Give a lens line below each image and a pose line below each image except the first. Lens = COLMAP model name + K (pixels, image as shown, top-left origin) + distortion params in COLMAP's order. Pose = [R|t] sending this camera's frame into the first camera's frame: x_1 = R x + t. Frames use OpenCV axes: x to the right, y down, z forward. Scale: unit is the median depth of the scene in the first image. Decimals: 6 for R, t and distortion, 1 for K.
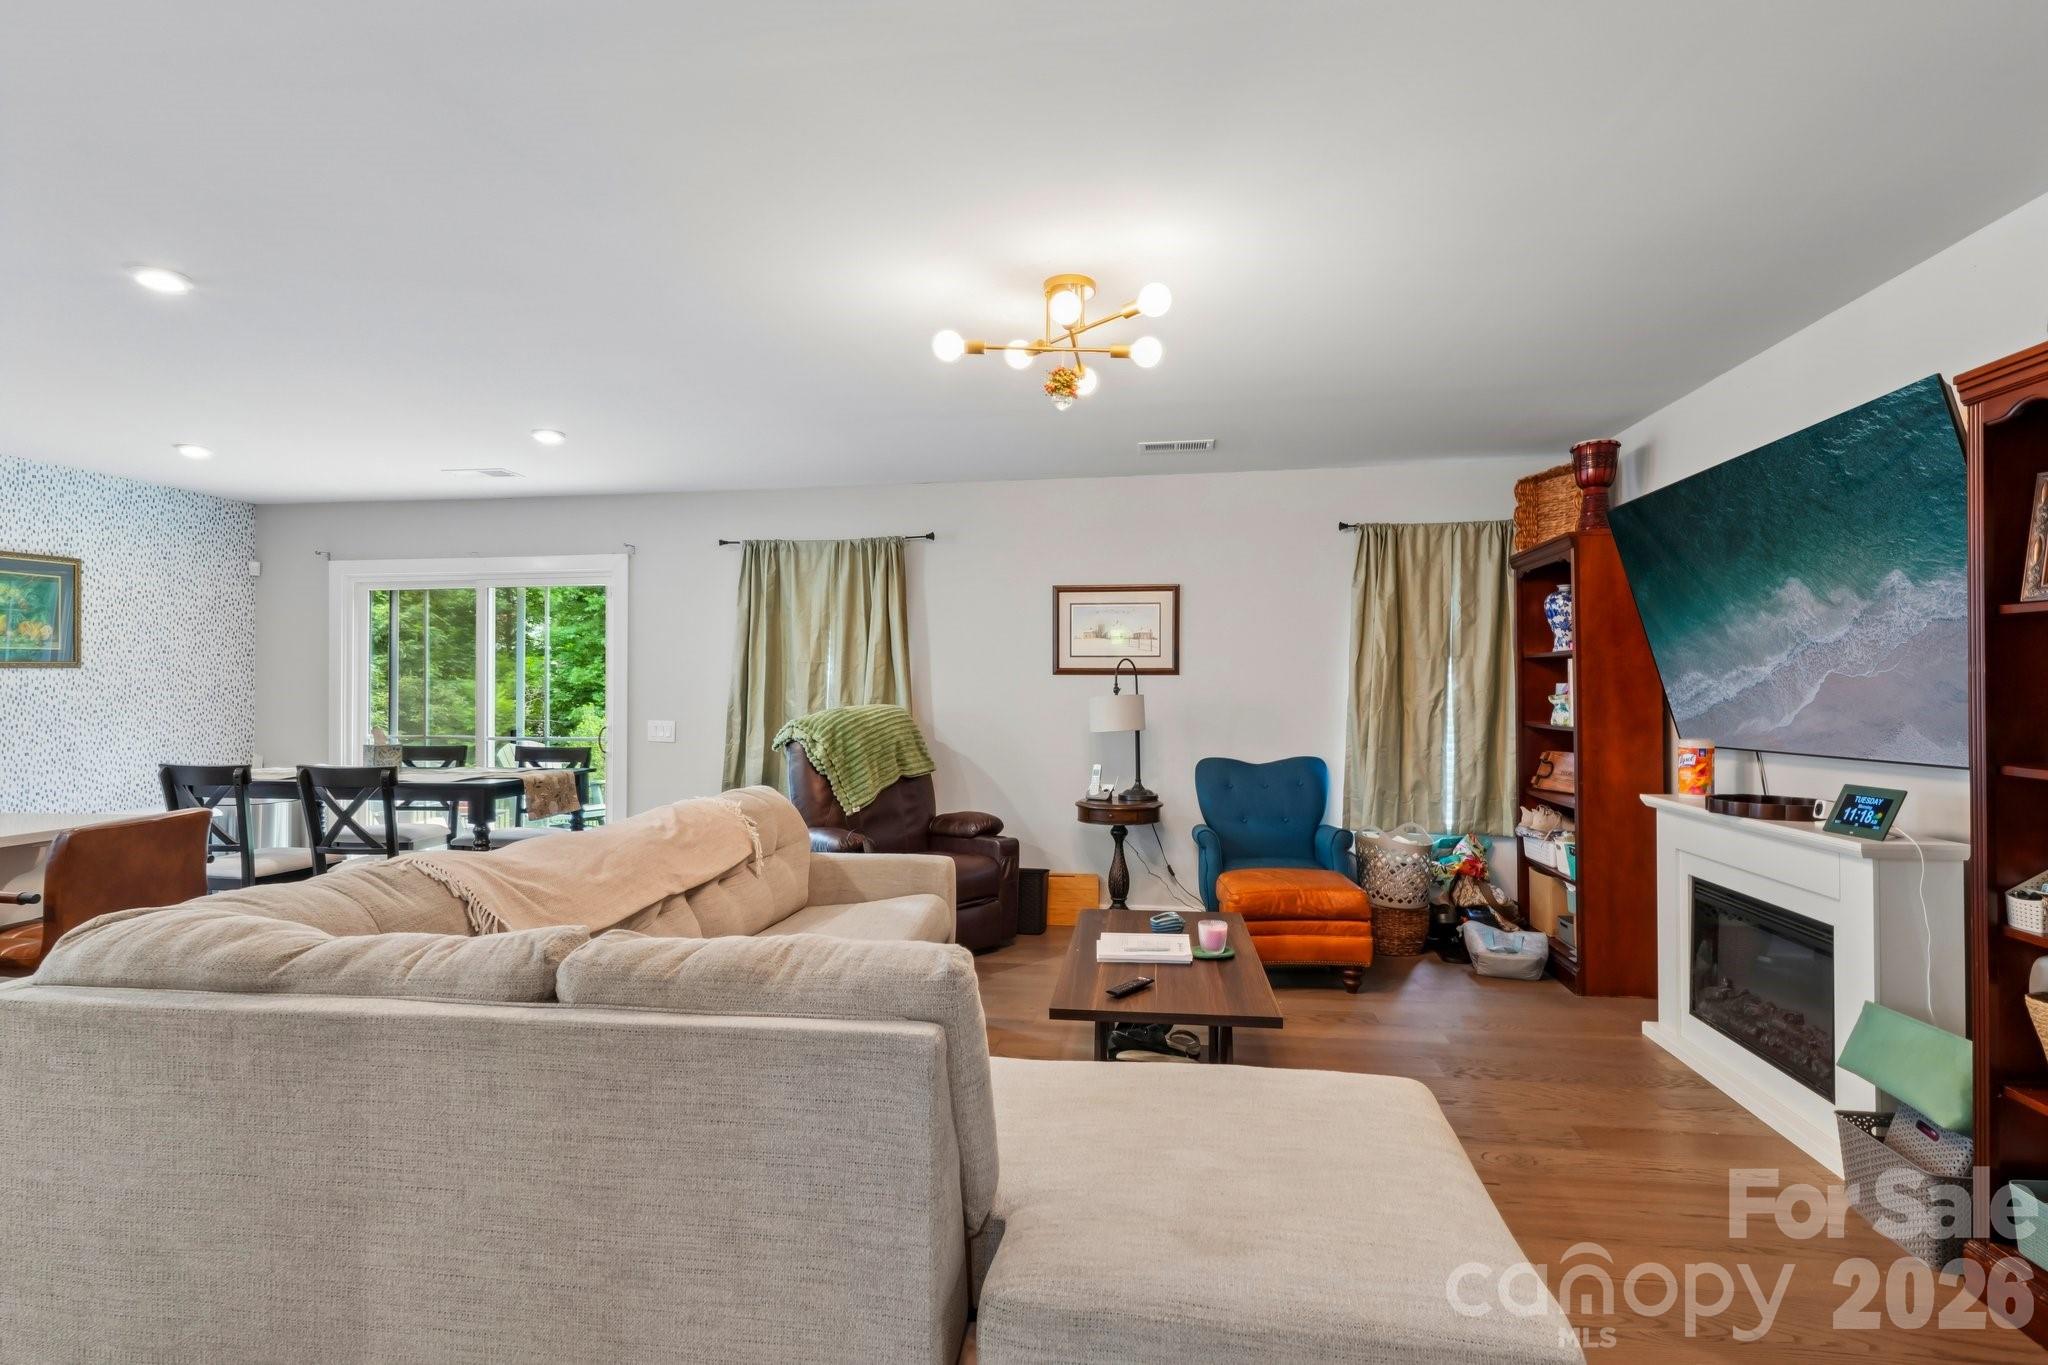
lens RADIAL K [[1003.3, 0, 1029.0], [0, 1003.3, 684.8], [0, 0, 1]] dist [0.001629, 0.000017]
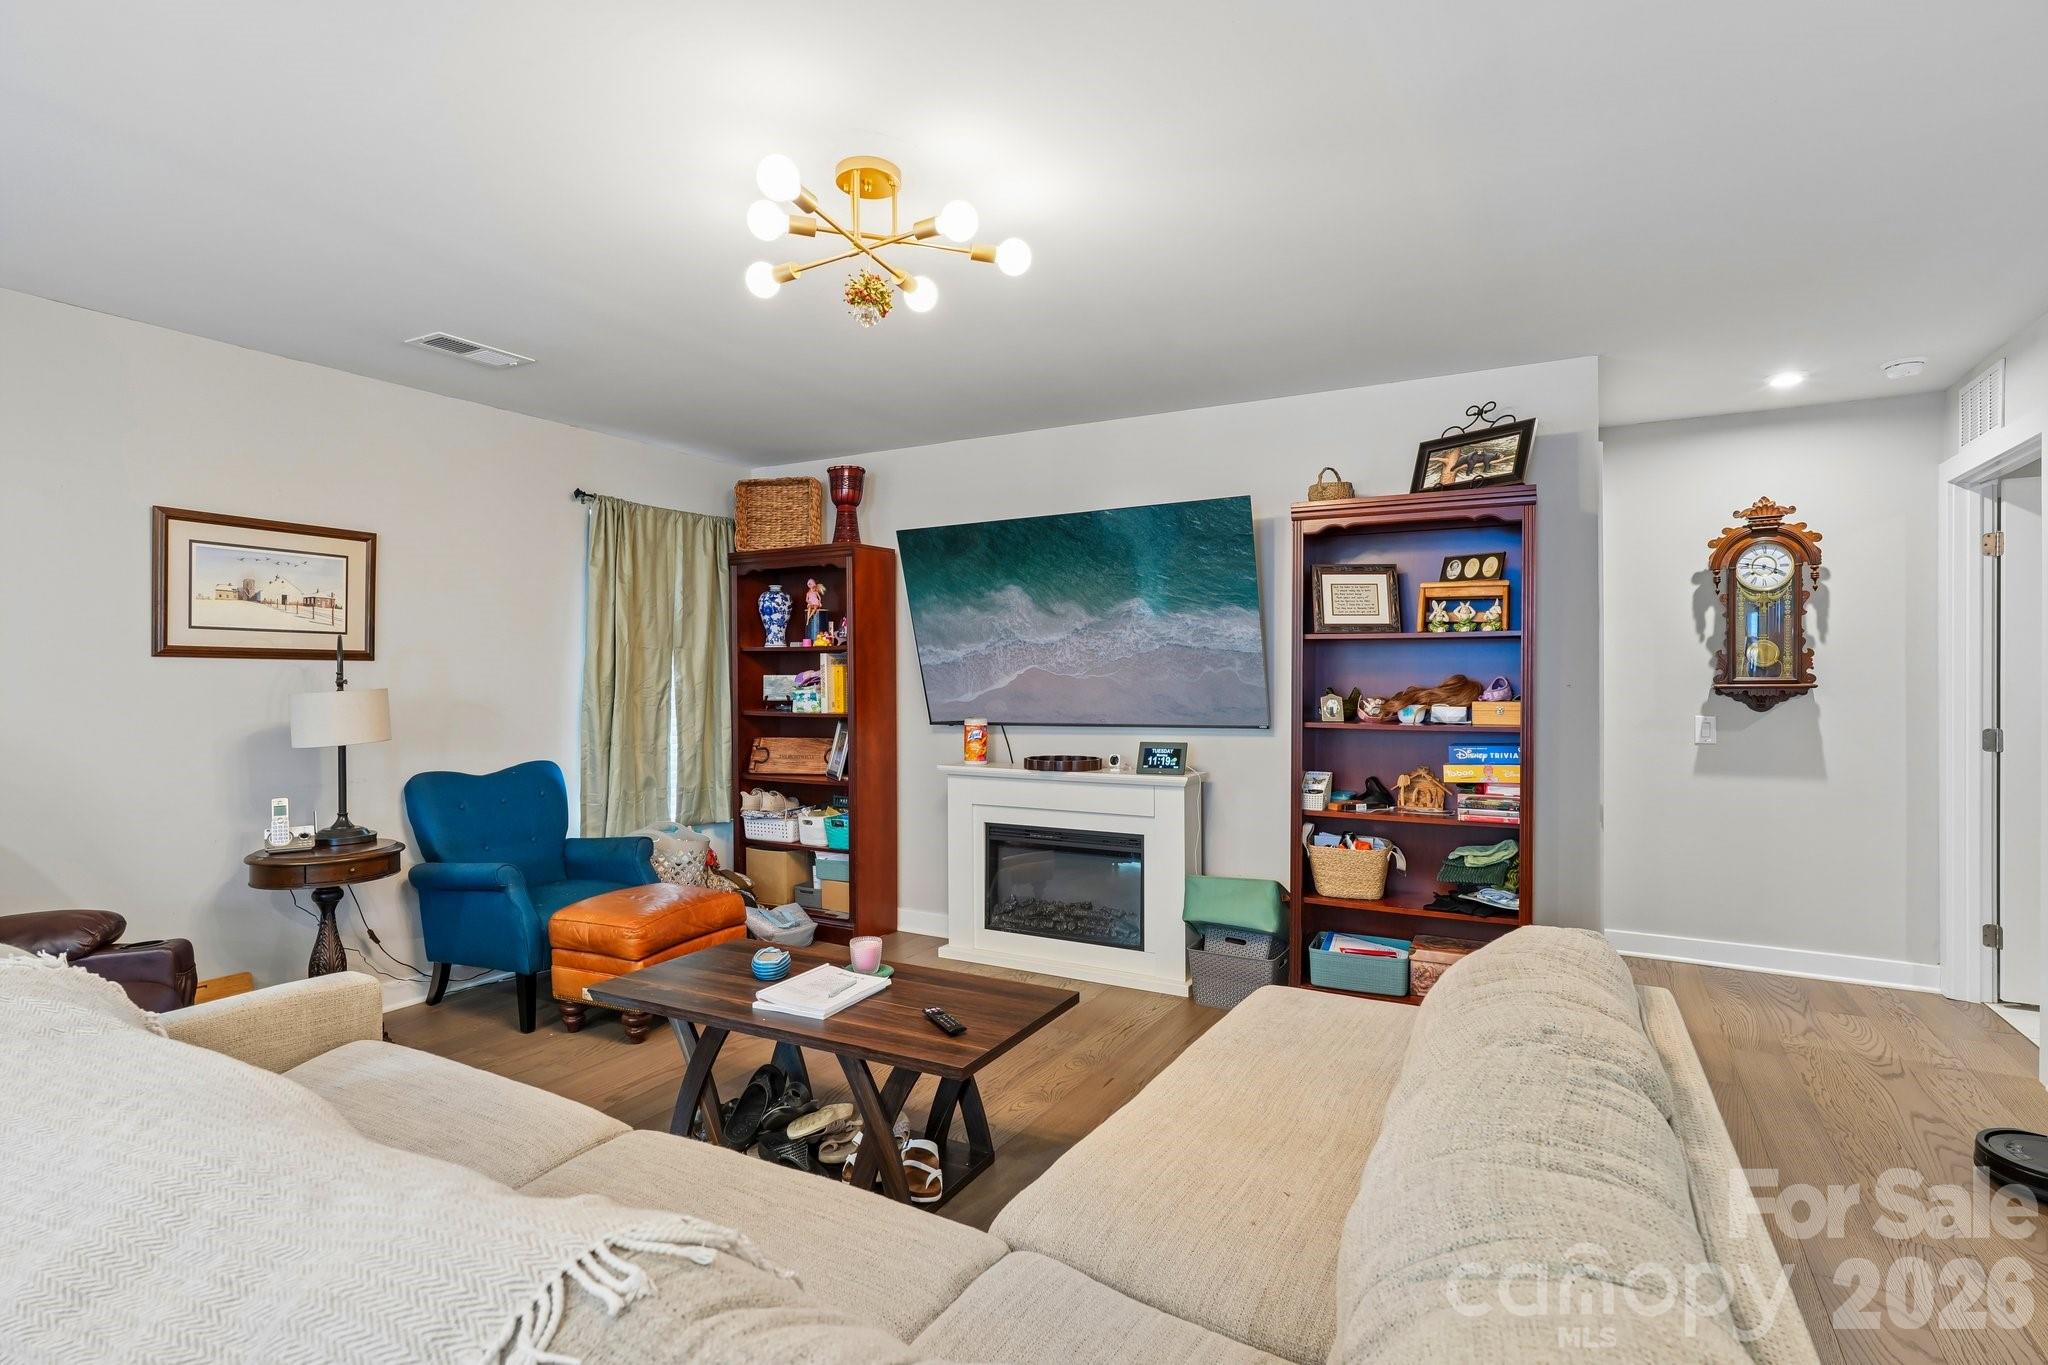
lens RADIAL K [[1003.3, 0, 1020.7], [0, 1003.3, 680.2], [0, 0, 1]] dist [0.001629, 0.000017]
pose [[0.357849, -0.000790, 0.933779, -0.369743], [-0.003762, 0.999990, 0.002288, 0.000799], [-0.933772, -0.004332, 0.357842, 0.332816]]
